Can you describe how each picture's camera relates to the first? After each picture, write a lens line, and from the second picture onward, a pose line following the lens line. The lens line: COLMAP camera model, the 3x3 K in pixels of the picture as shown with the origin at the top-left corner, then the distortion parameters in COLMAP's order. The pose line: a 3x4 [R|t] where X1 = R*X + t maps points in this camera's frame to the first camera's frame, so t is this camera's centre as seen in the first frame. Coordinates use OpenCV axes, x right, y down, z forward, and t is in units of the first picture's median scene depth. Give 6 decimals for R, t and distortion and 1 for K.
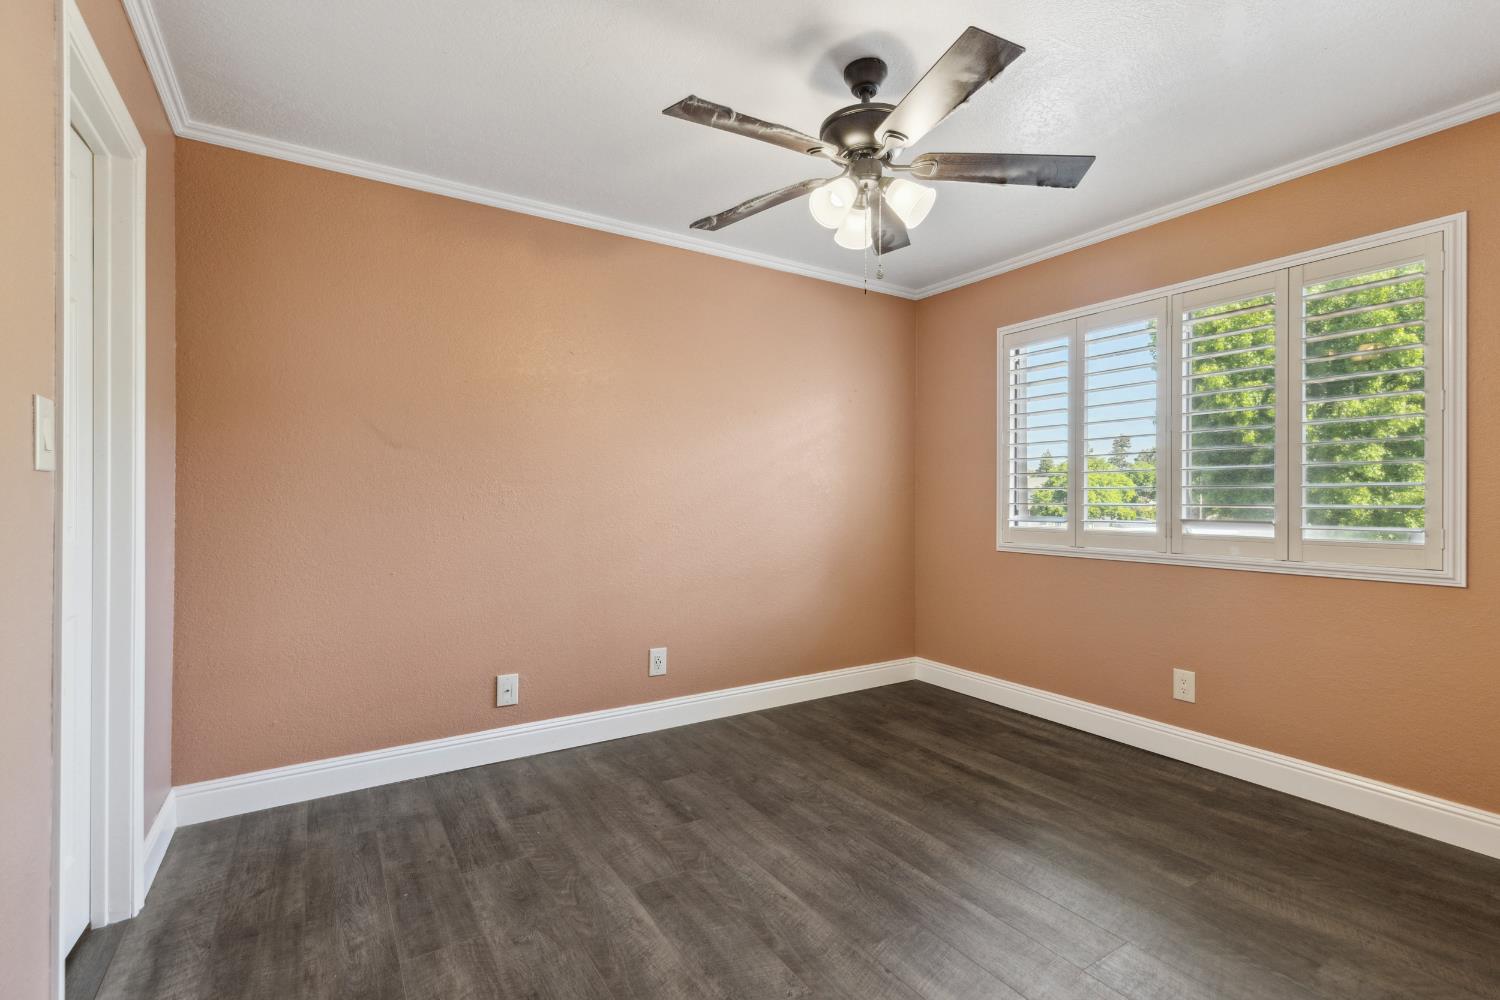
lens RADIAL K [[680.9, 0, 754.8], [0, 680.9, 496.6], [0, 0, 1]] dist [0.003014, 0.001012]
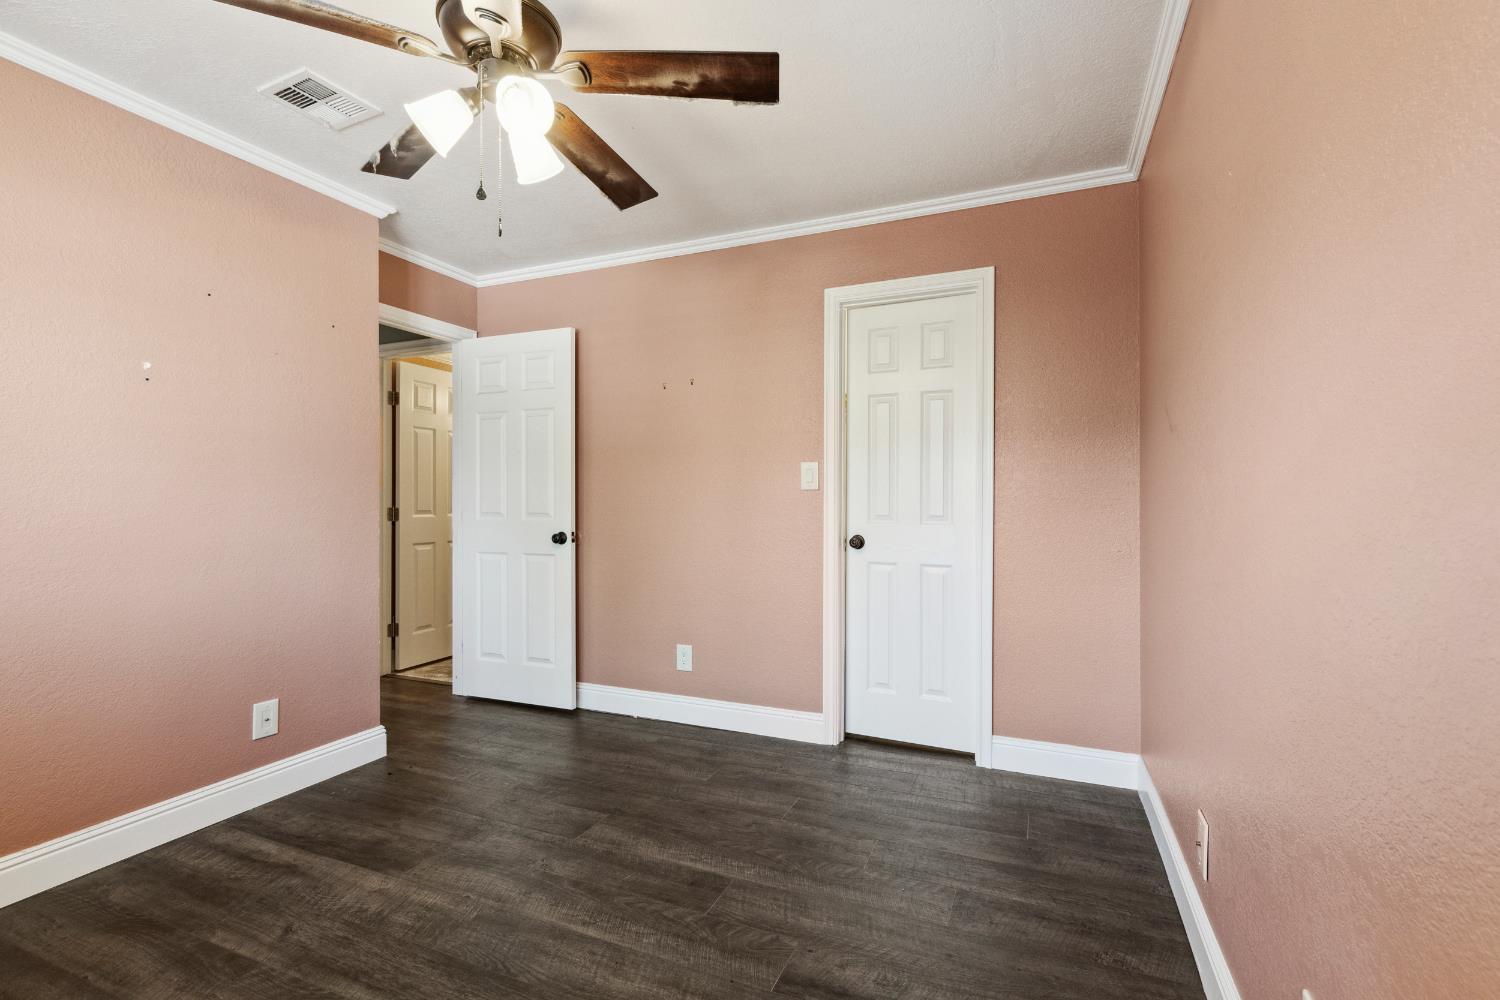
lens RADIAL K [[680.9, 0, 754.8], [0, 680.9, 496.6], [0, 0, 1]] dist [0.003014, 0.001012]
pose [[-0.822806, -0.001291, -0.568321, 0.386528], [-0.000210, 0.999998, -0.001967, 0.000106], [0.568322, -0.001499, -0.822805, 1.908073]]
